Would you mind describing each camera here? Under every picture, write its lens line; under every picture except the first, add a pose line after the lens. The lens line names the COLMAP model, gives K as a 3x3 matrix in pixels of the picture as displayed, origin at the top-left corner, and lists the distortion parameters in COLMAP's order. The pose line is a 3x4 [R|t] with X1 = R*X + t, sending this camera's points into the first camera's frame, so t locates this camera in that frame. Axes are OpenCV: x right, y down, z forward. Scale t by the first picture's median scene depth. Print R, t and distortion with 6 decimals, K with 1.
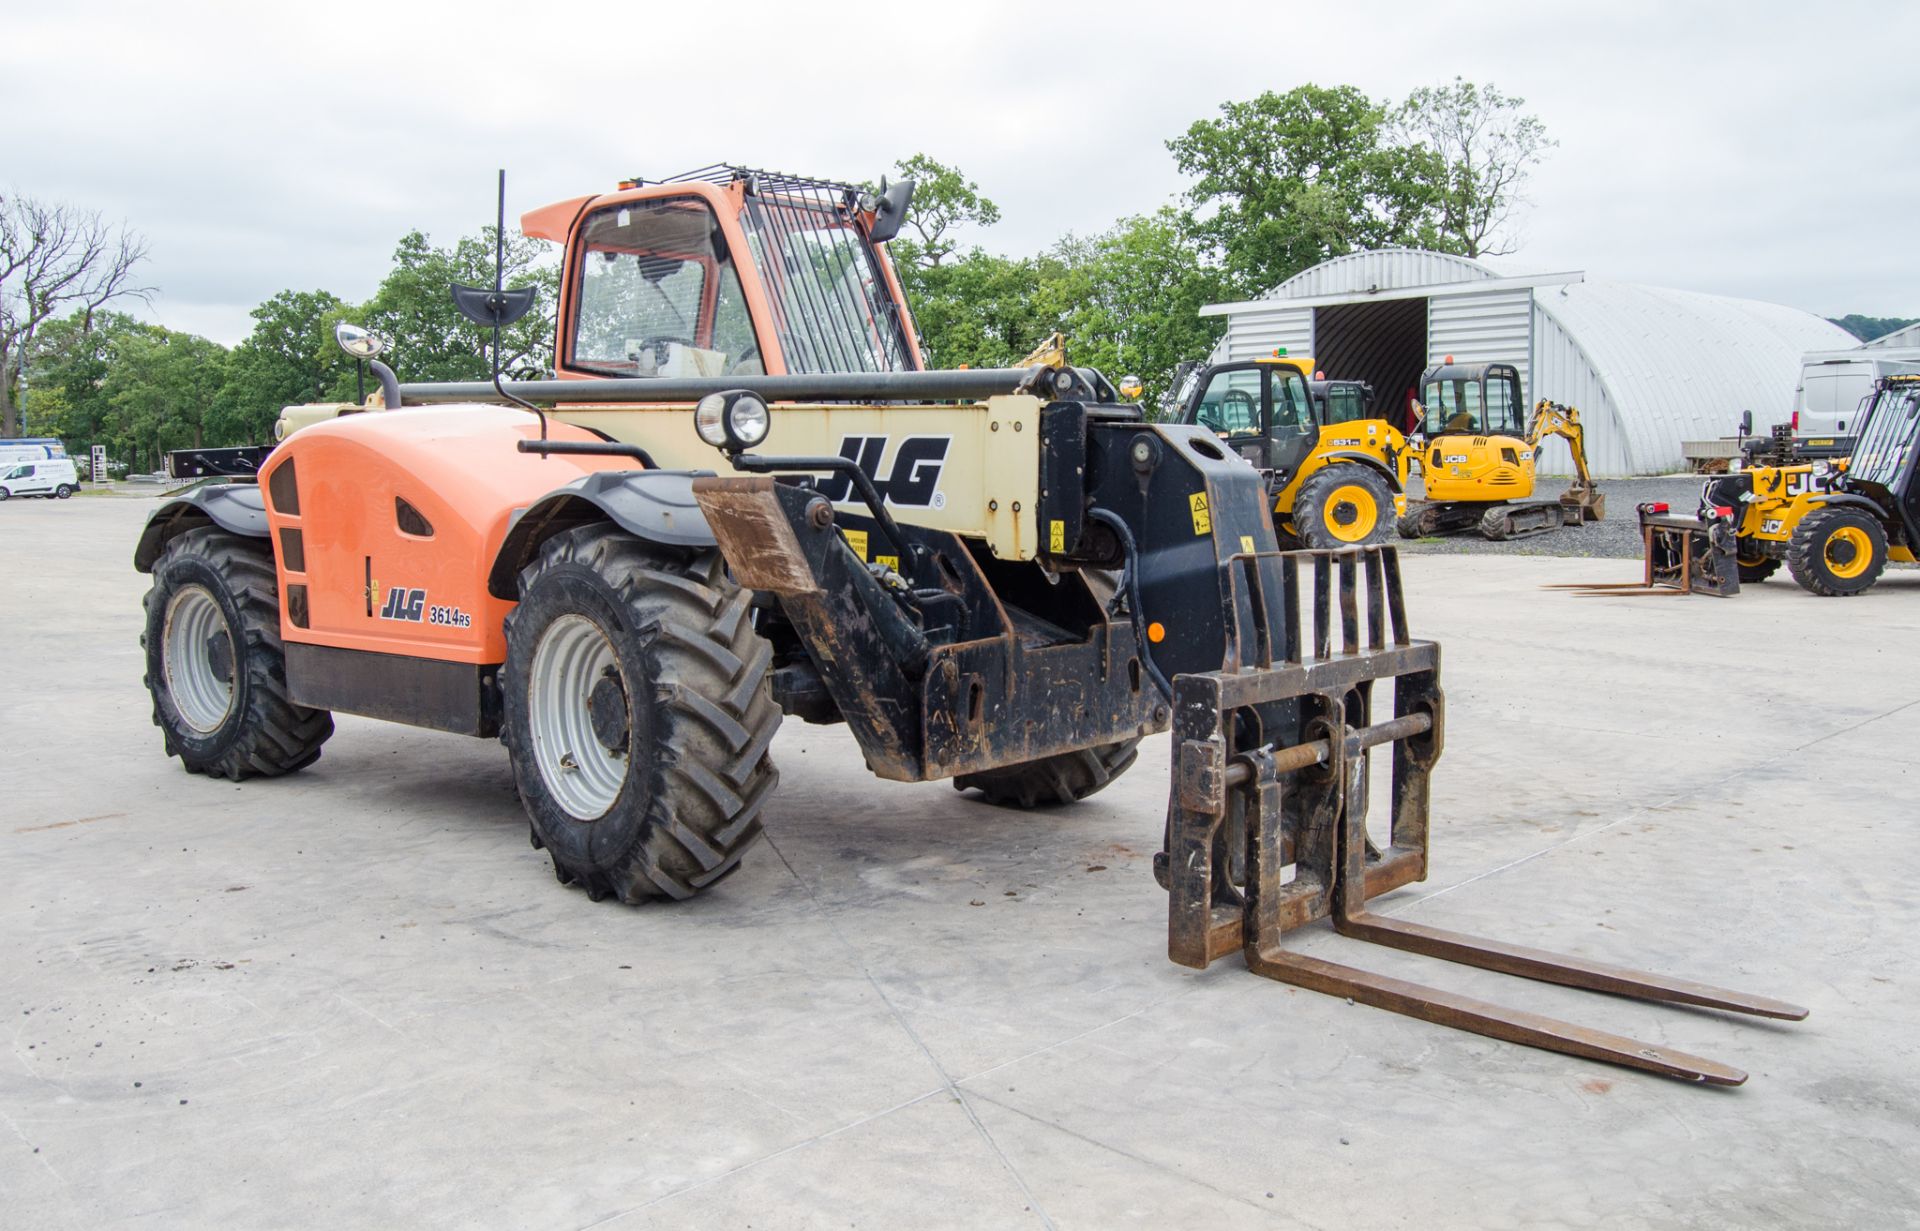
lens RADIAL K [[1602.3, 0, 1018.2], [0, 1602.3, 572.8], [0, 0, 1]] dist [-0.006541, -0.003412]
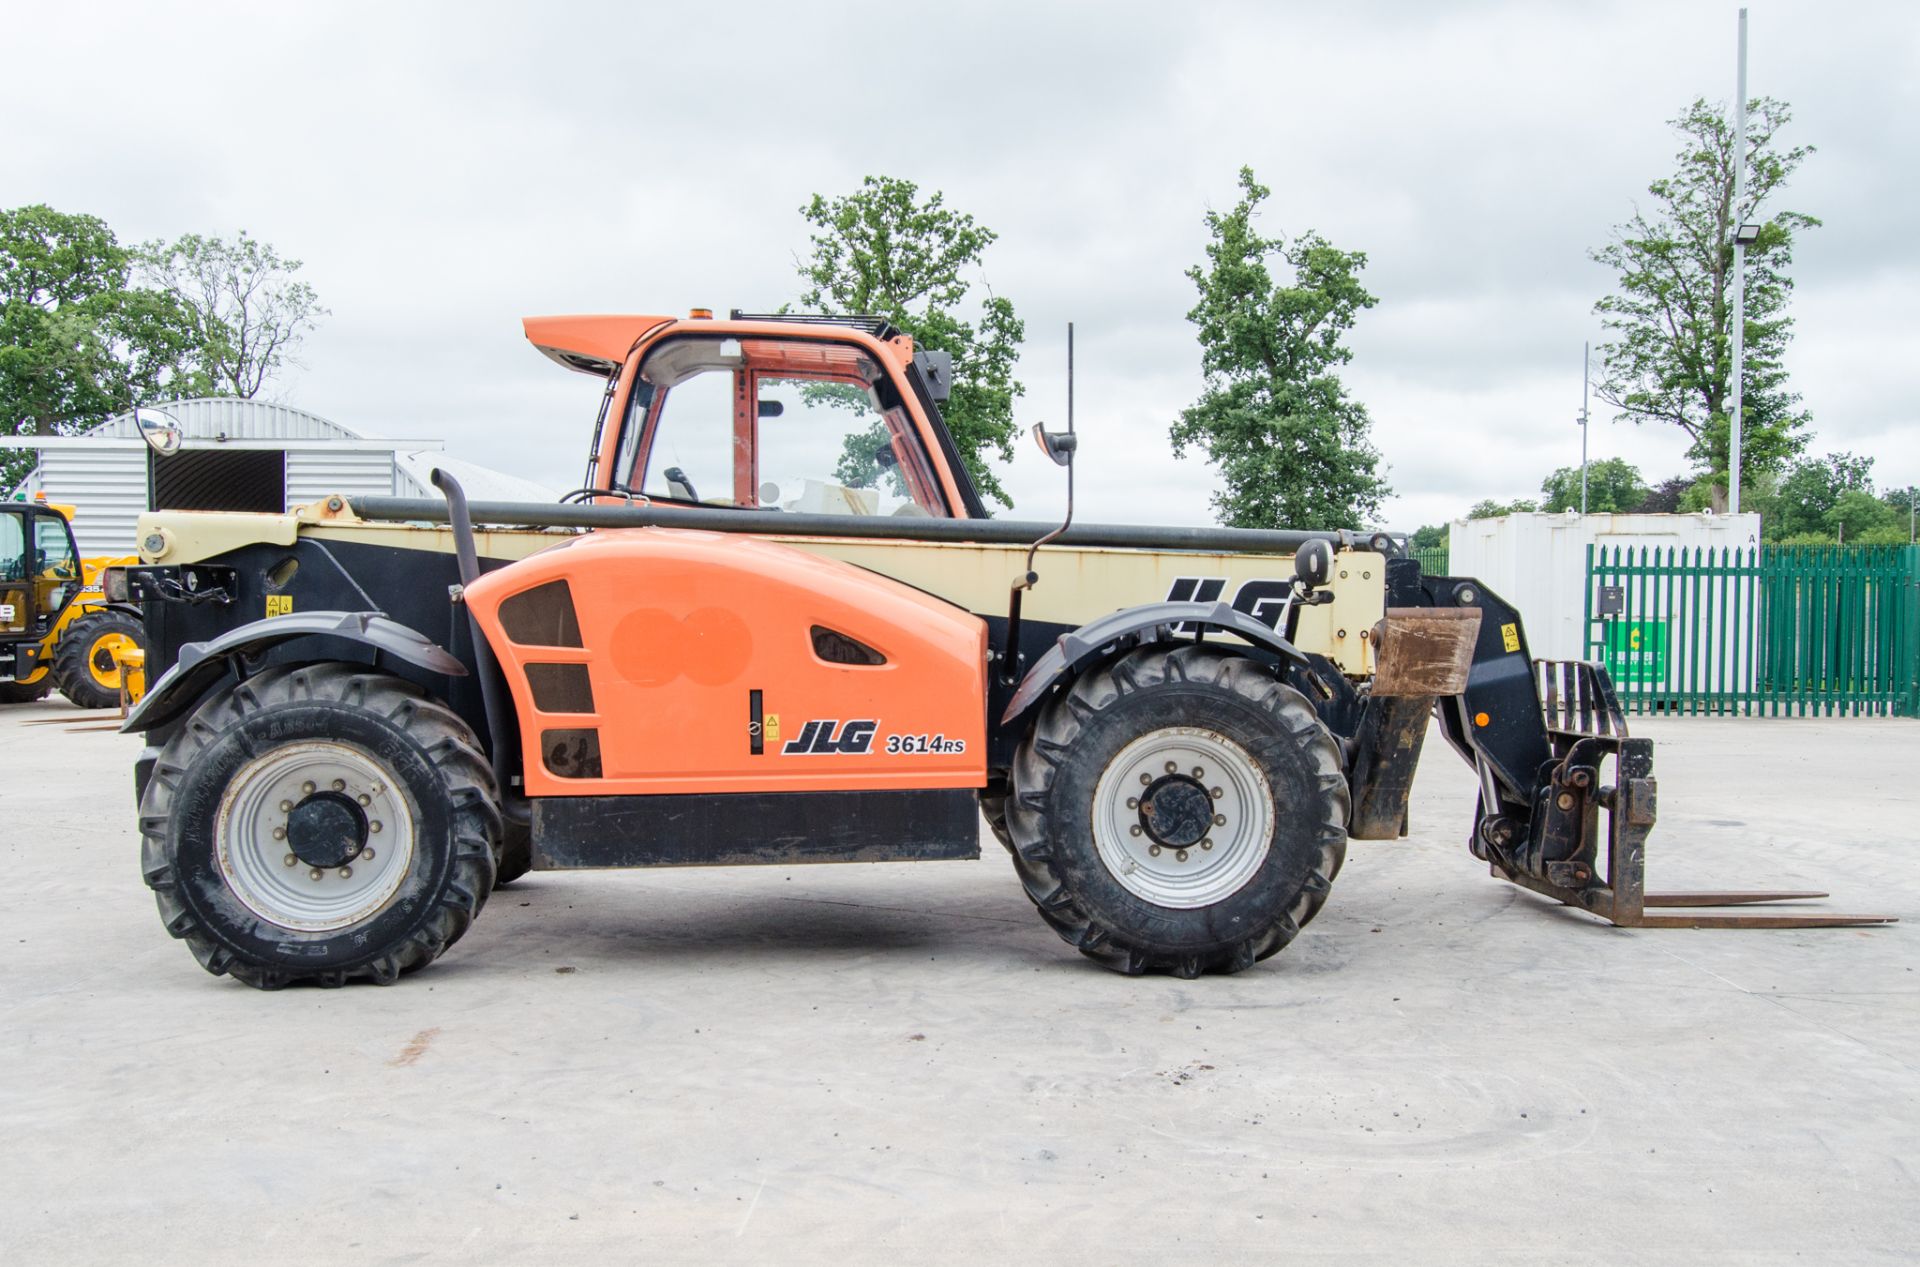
lens RADIAL K [[1519.8, 0, 960.0], [0, 1519.8, 633.5], [0, 0, 1]] dist [-0.006712, 0.004332]
pose [[0.685811, 0.004079, 0.727768, -0.990462], [0.039373, 0.998312, -0.042698, -0.000480], [-0.726714, 0.057937, 0.684493, 0.311897]]
